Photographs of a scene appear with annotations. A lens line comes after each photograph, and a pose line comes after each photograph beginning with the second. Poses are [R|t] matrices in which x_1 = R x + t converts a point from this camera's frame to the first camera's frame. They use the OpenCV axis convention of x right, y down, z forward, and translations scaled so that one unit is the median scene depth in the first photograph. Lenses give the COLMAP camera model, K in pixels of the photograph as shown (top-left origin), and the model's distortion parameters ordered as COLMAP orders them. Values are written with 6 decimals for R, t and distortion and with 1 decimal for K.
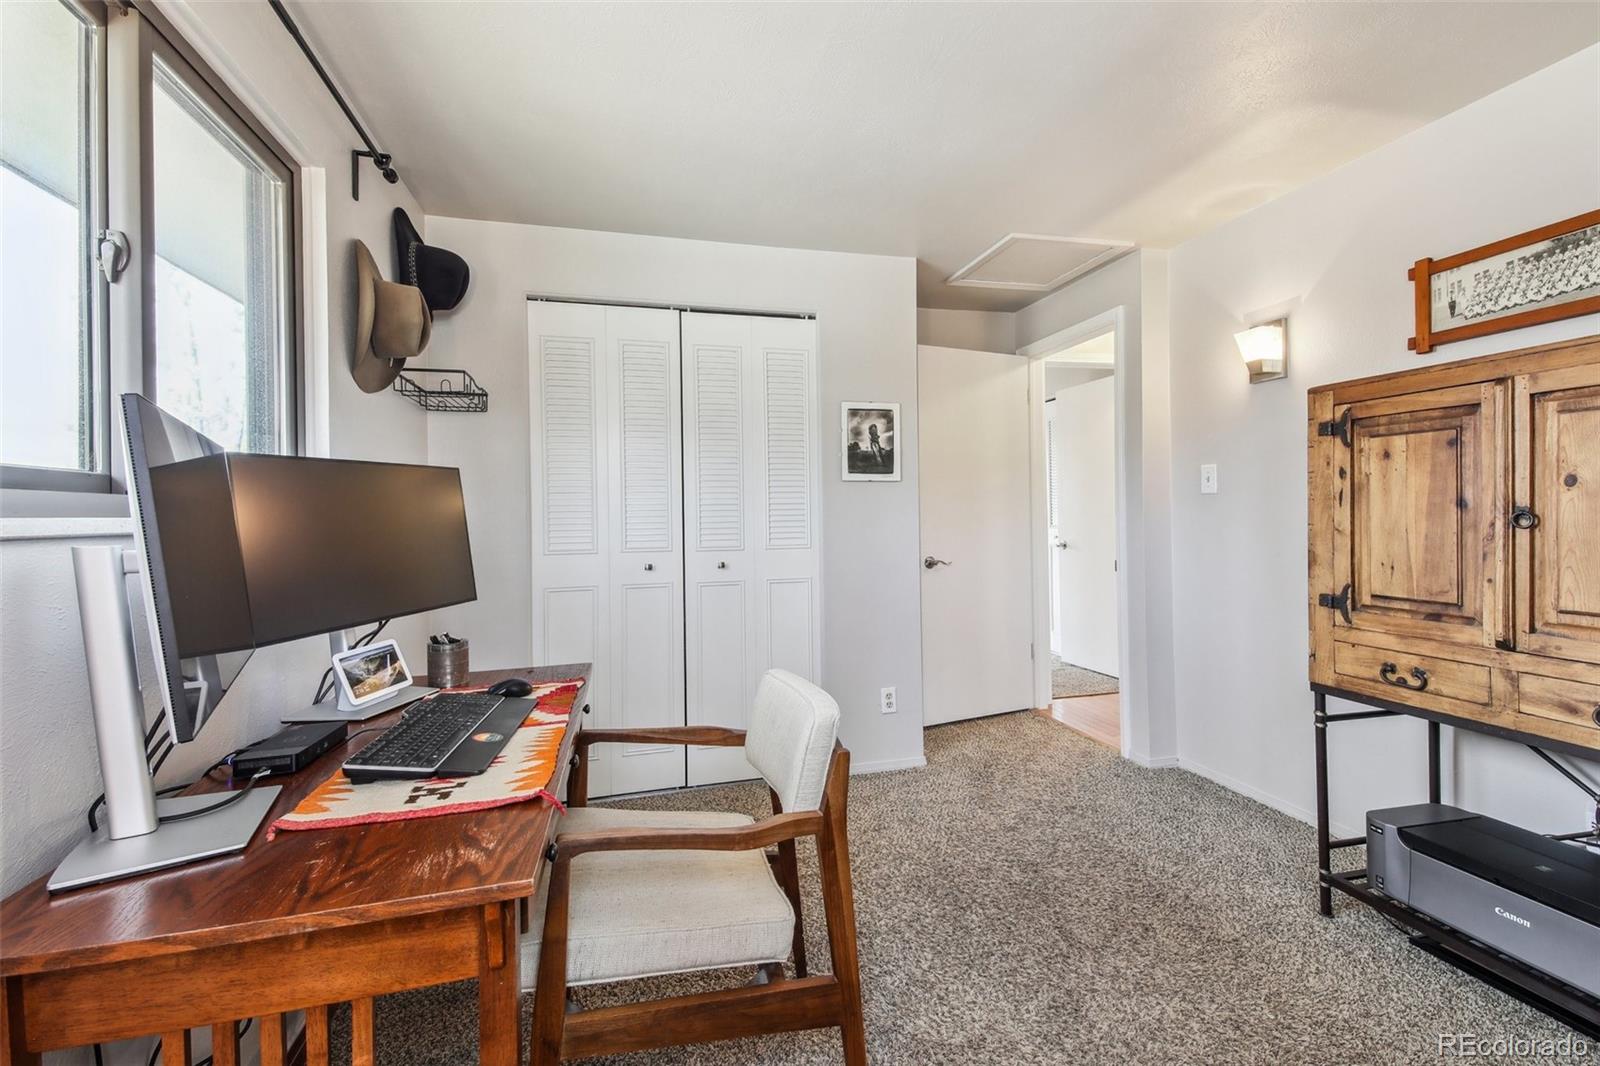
lens RADIAL K [[692.4, 0, 796.3], [0, 692.4, 522.1], [0, 0, 1]] dist [0.032908, -0.006122]
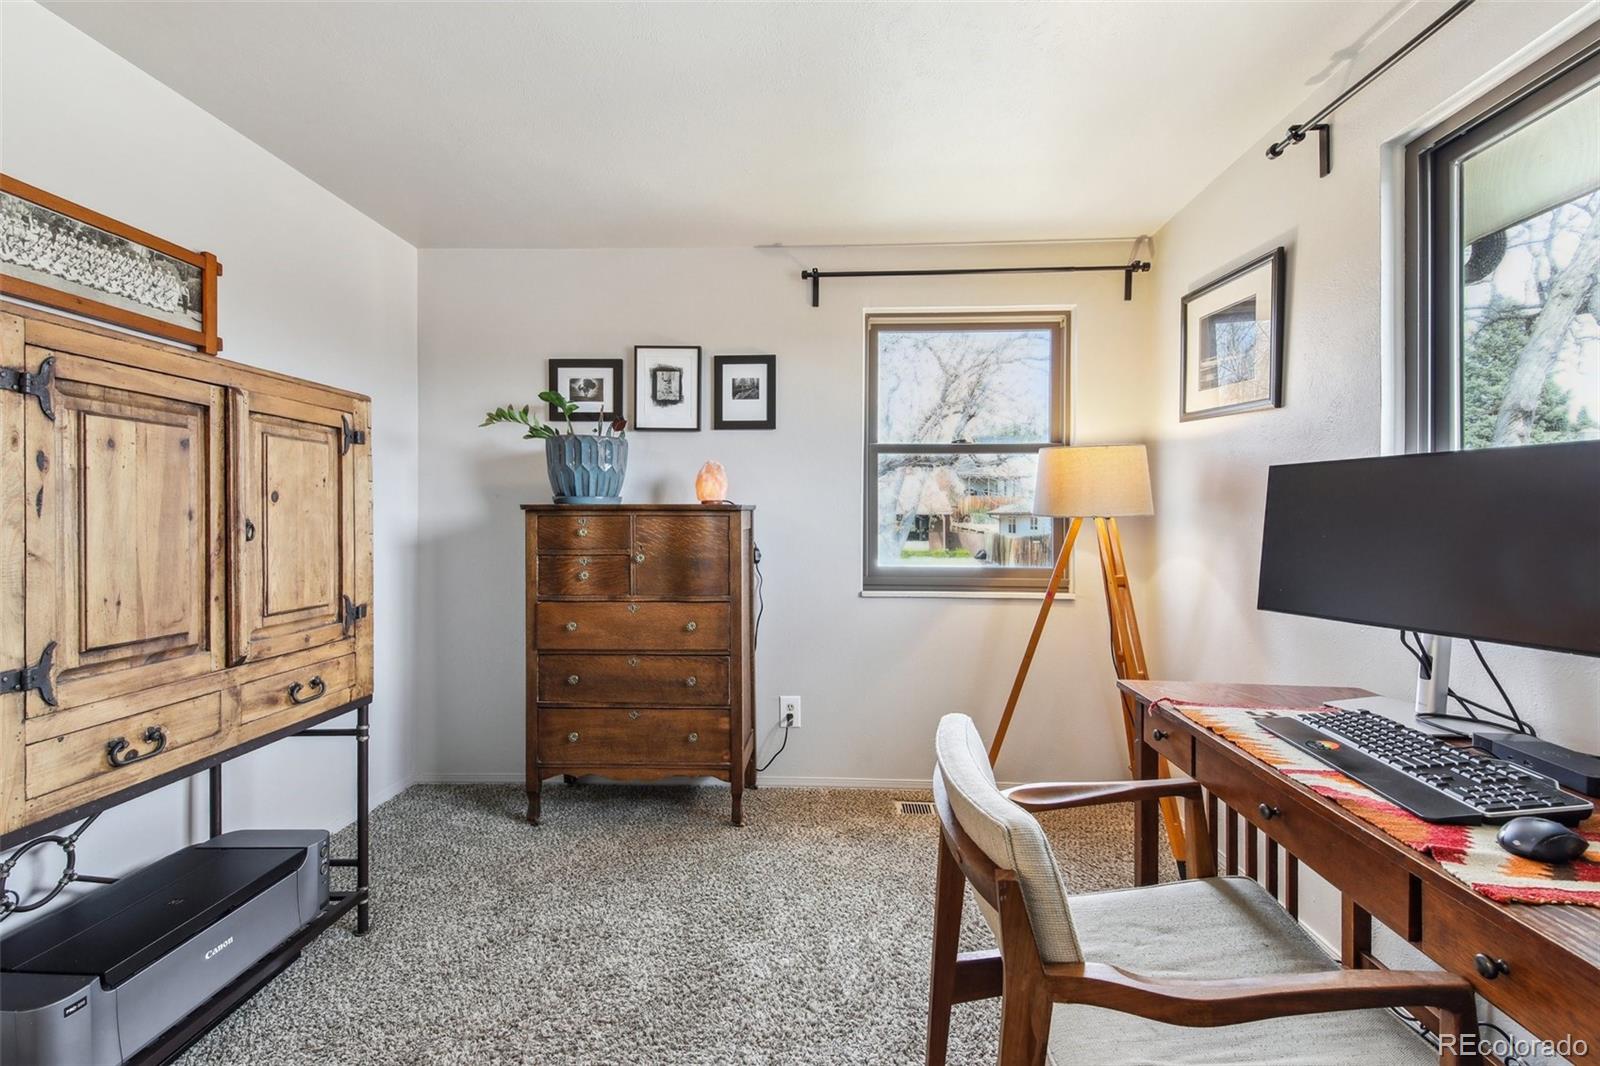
lens RADIAL K [[692.4, 0, 804.1], [0, 692.4, 518.3], [0, 0, 1]] dist [0.032908, -0.006122]
pose [[-0.957491, 0.013703, 0.288137, -0.030138], [0.015400, 0.999875, 0.003625, -0.013465], [-0.288052, 0.007908, -0.957582, 1.529640]]
